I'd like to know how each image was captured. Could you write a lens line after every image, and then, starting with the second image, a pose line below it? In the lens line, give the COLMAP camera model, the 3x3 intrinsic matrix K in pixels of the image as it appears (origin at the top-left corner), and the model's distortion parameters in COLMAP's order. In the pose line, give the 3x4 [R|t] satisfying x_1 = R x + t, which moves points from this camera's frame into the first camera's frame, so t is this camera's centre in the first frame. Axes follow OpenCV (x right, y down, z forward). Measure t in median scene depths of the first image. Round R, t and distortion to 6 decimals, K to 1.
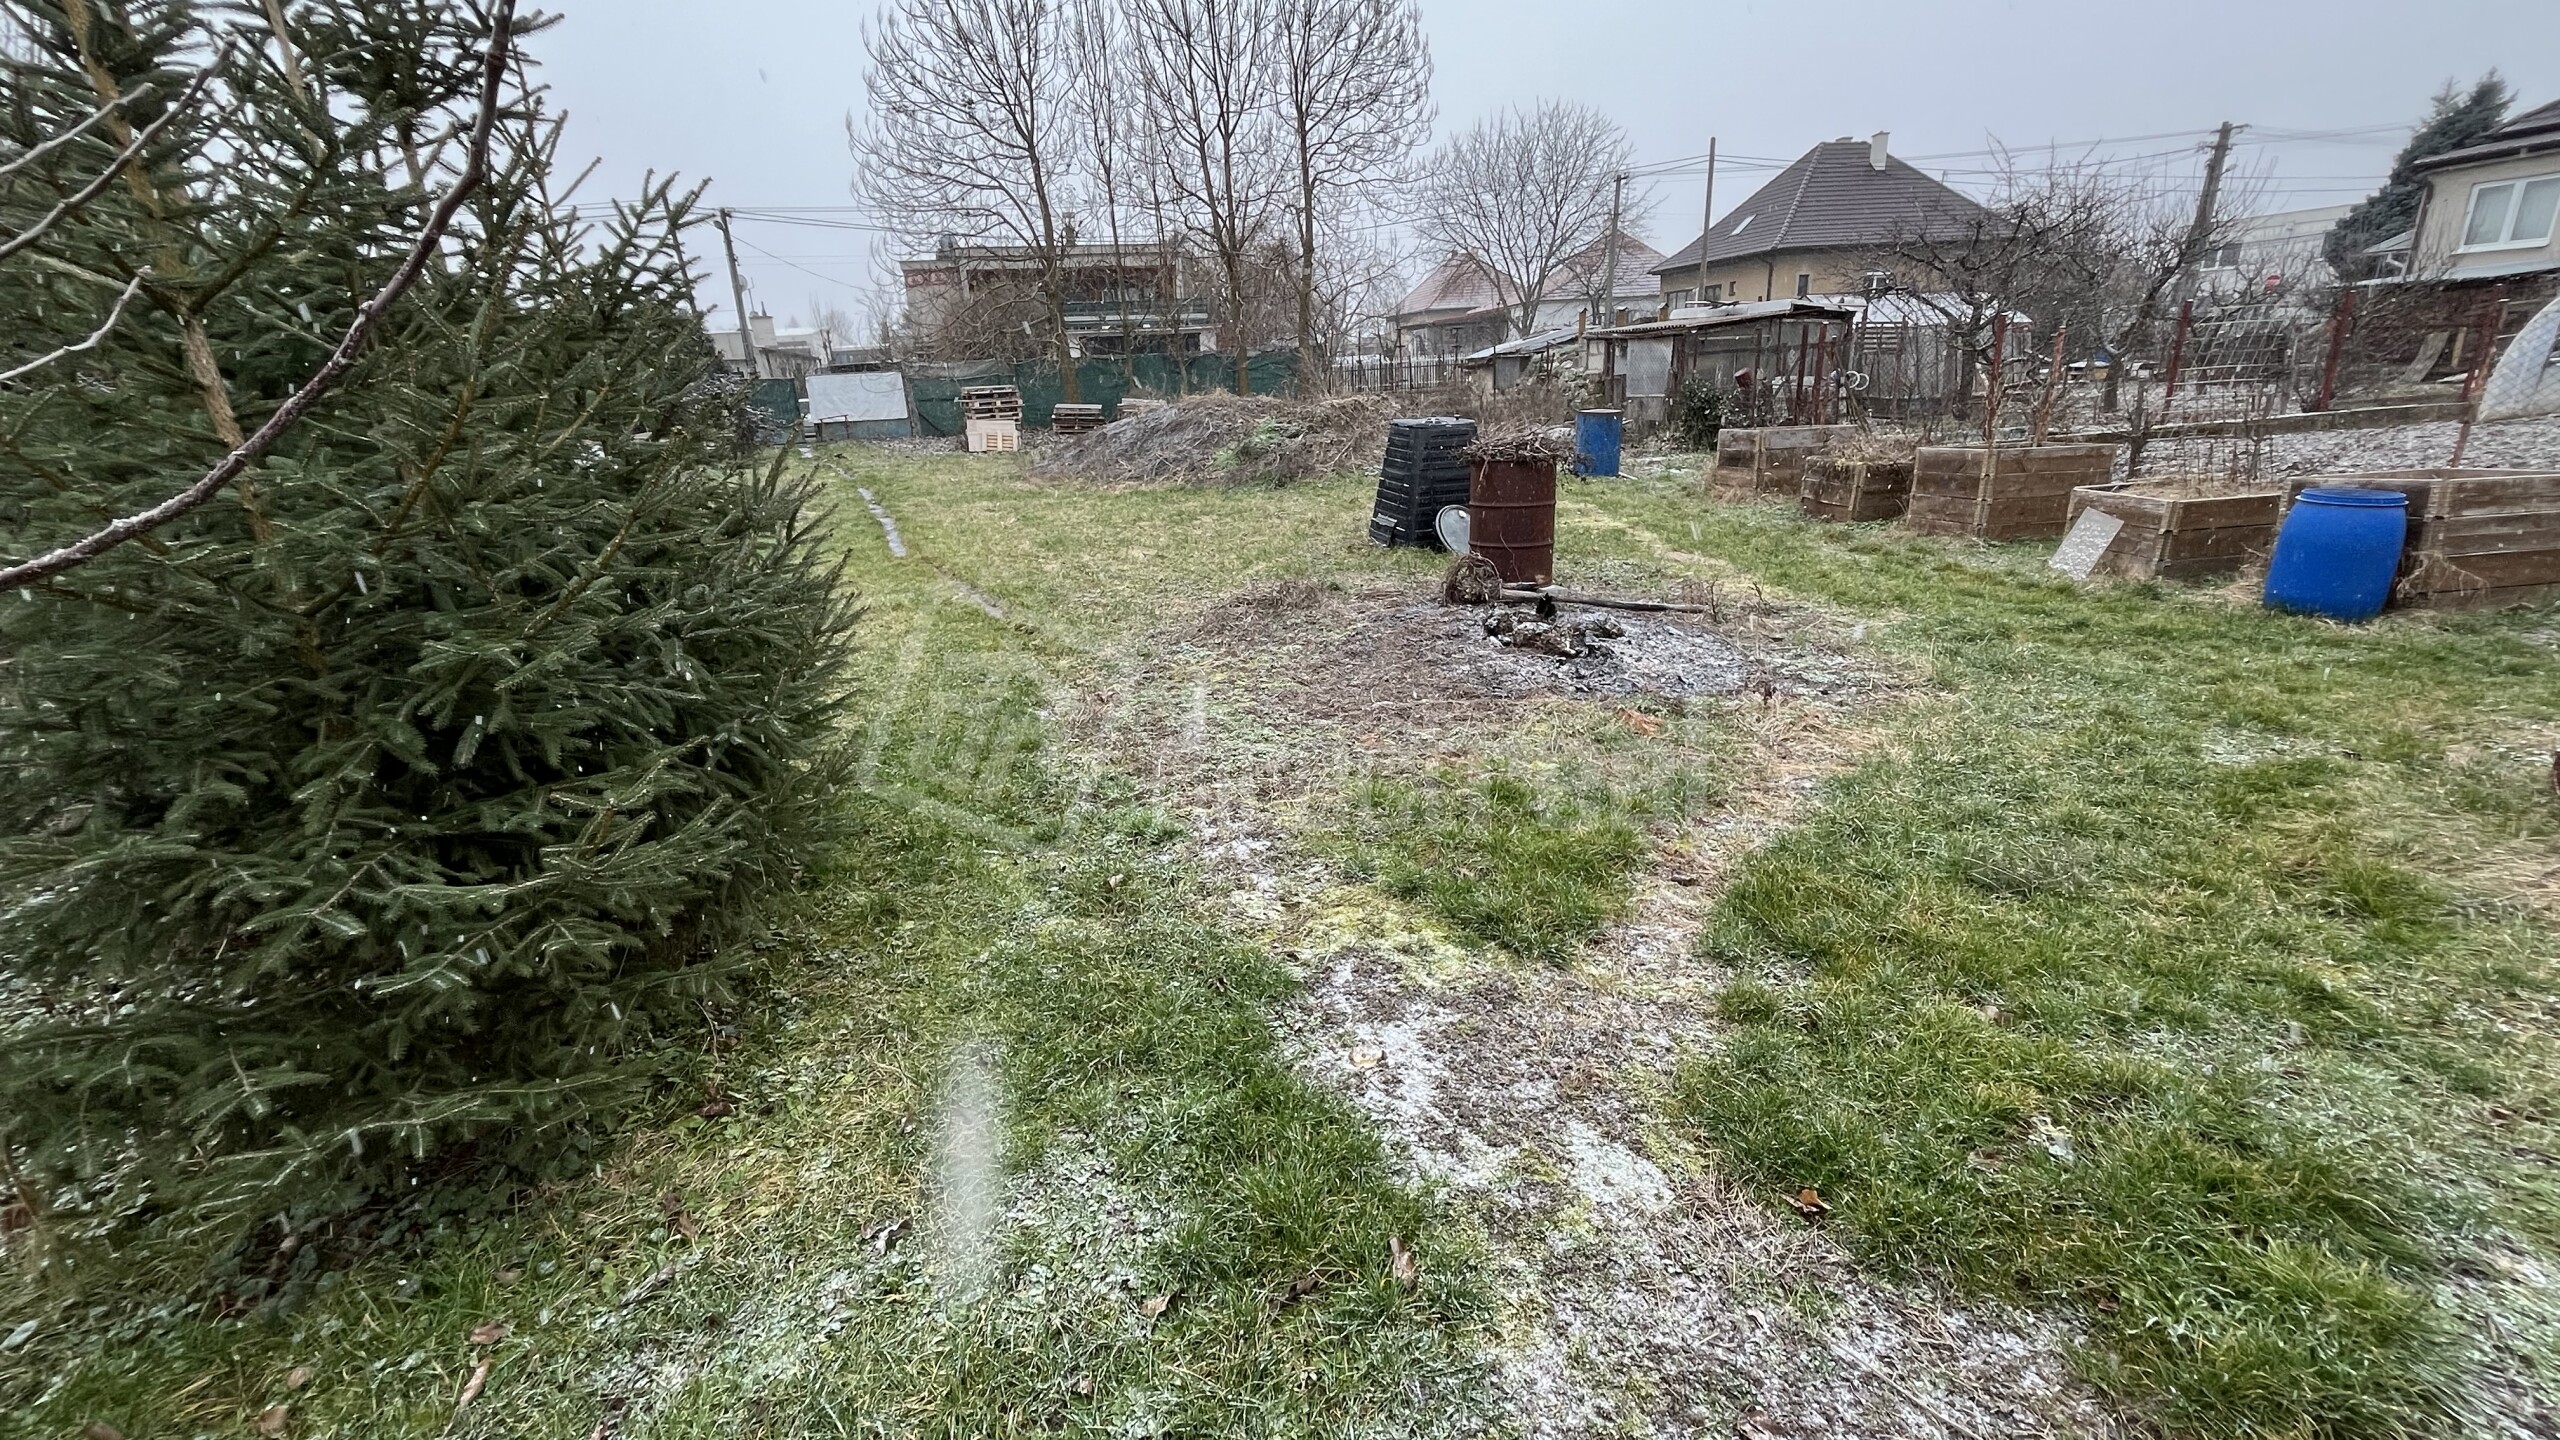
lens RADIAL K [[1028.2, 0, 1280.0], [0, 1028.2, 720.0], [0, 0, 1]] dist [-0.003934, -0.000497]
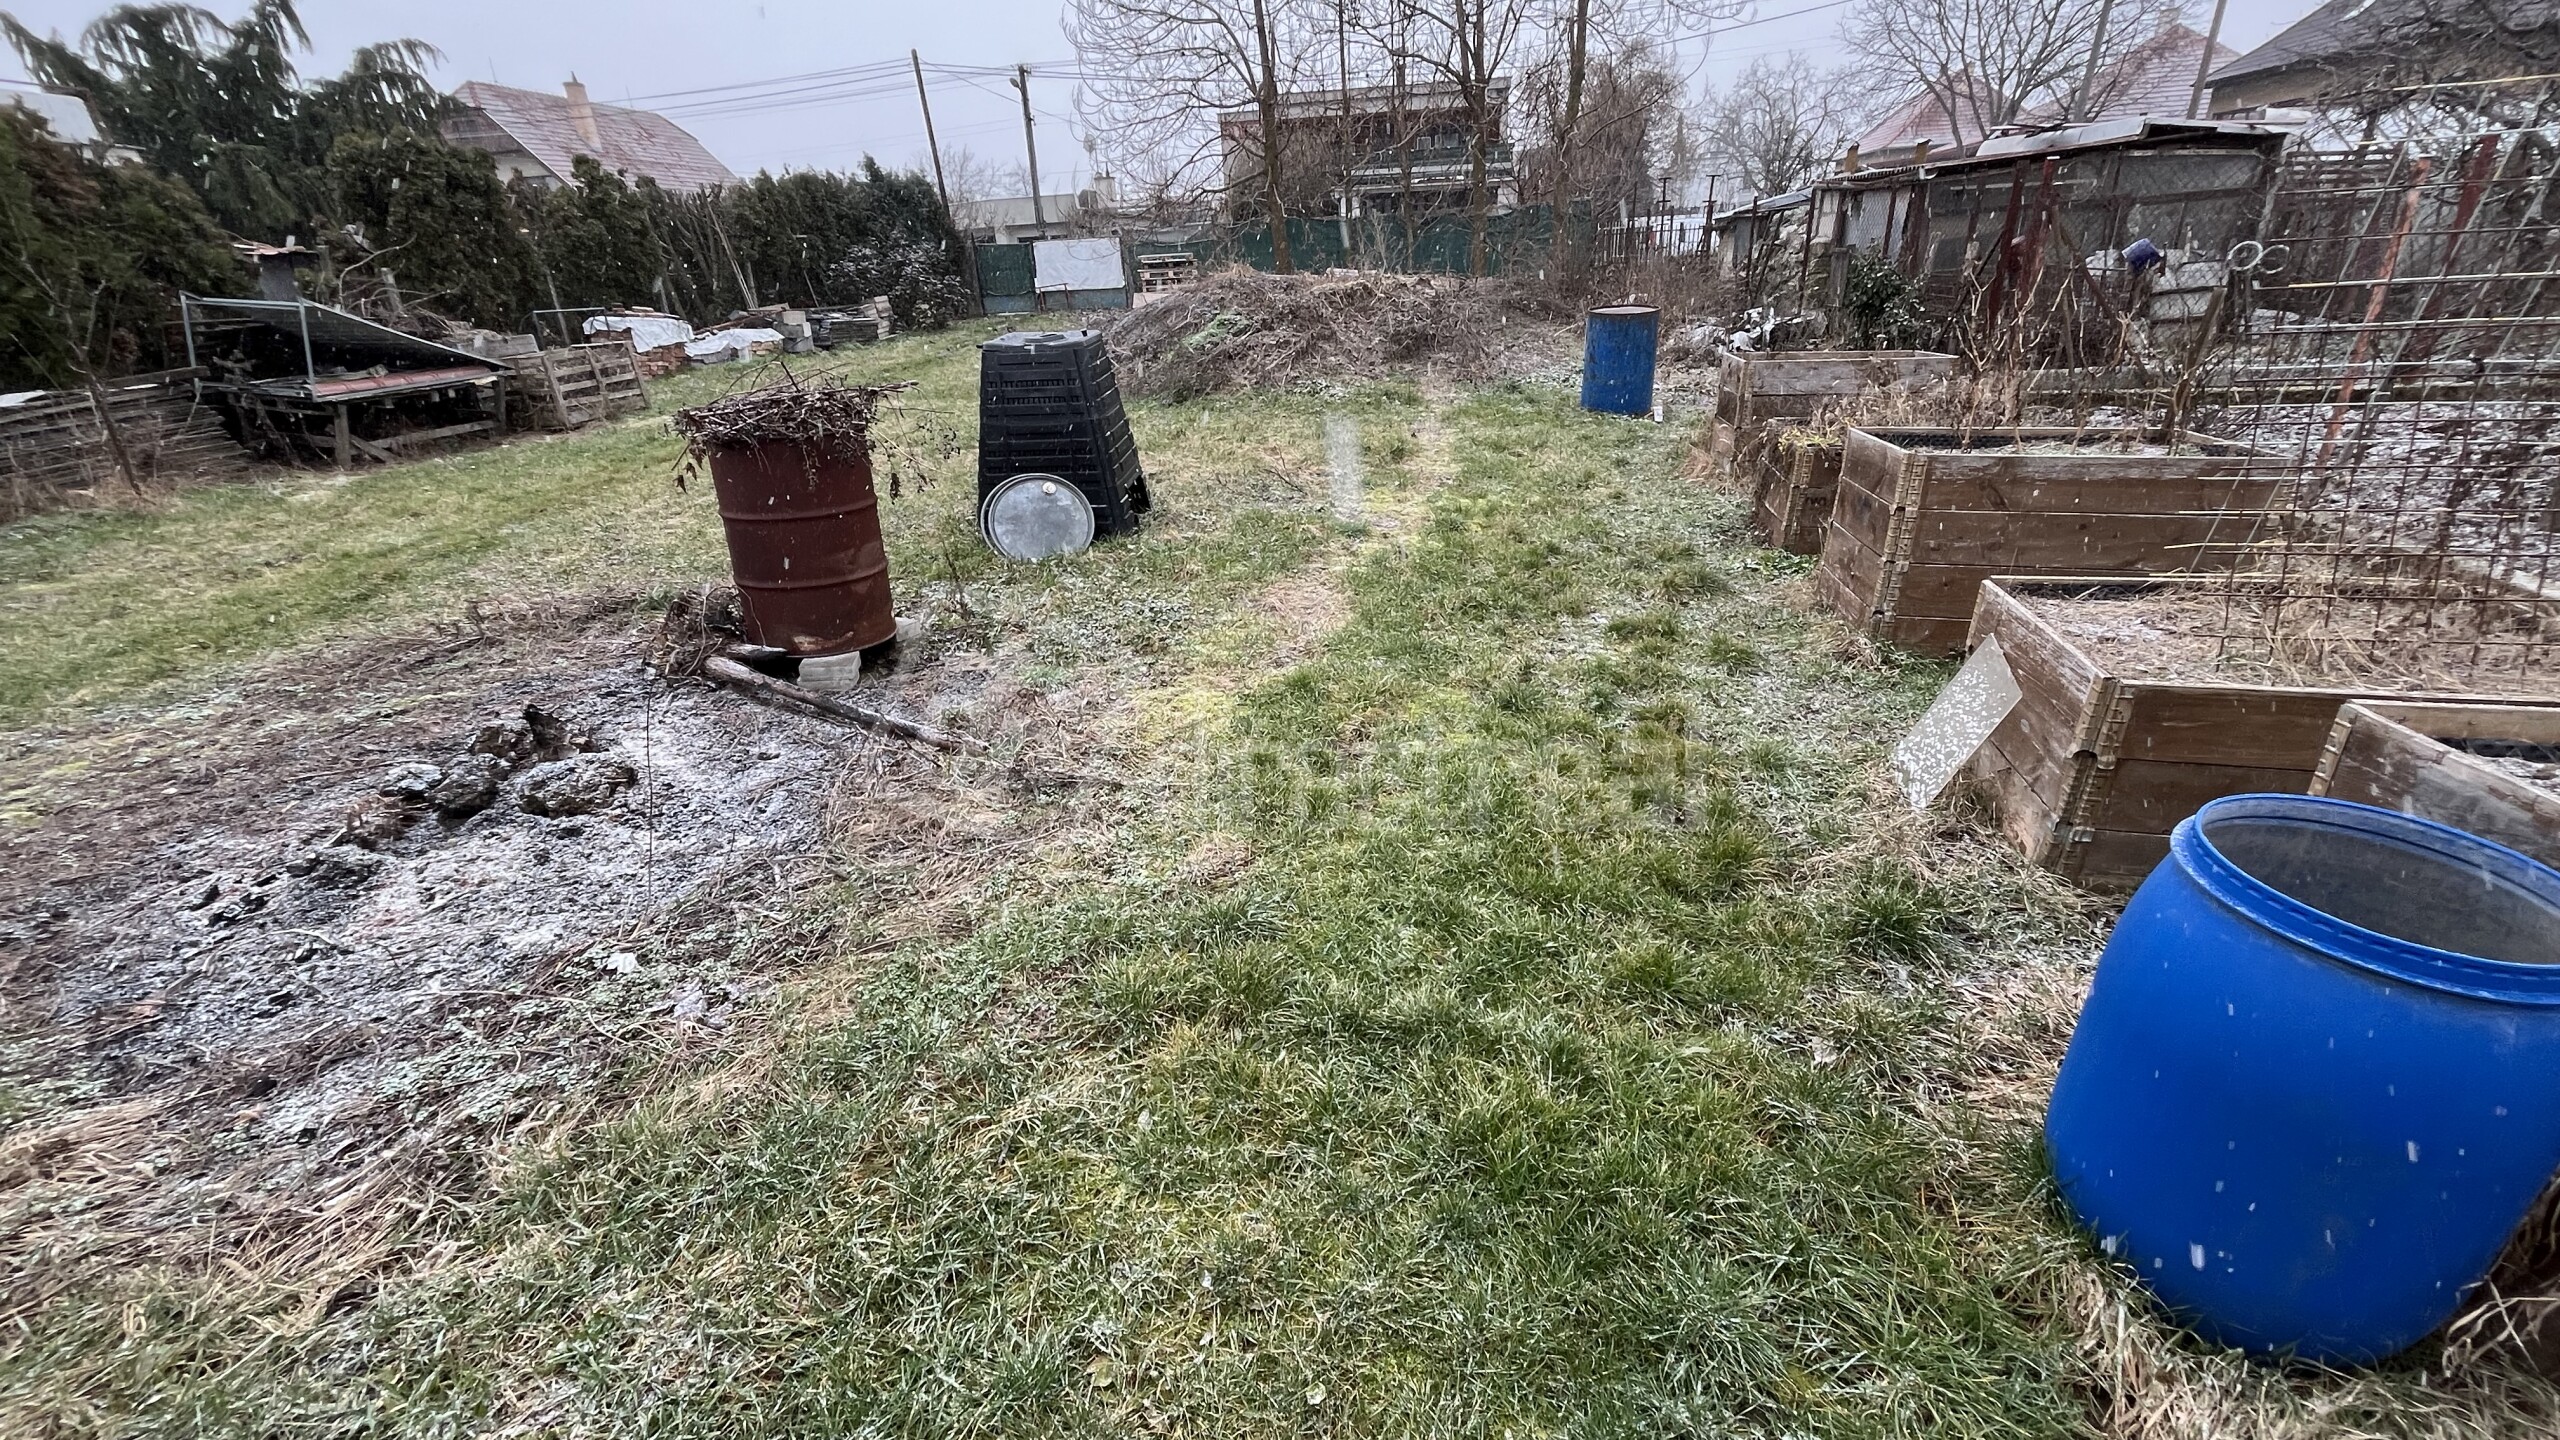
lens RADIAL K [[1034.8, 0, 1283.6], [0, 1034.8, 704.2], [0, 0, 1]] dist [0.000779, -0.000271]
pose [[0.924837, 0.154676, -0.347495, 0.150721], [-0.117895, 0.985160, 0.124743, -0.044546], [0.361633, -0.074399, 0.929347, 0.117296]]
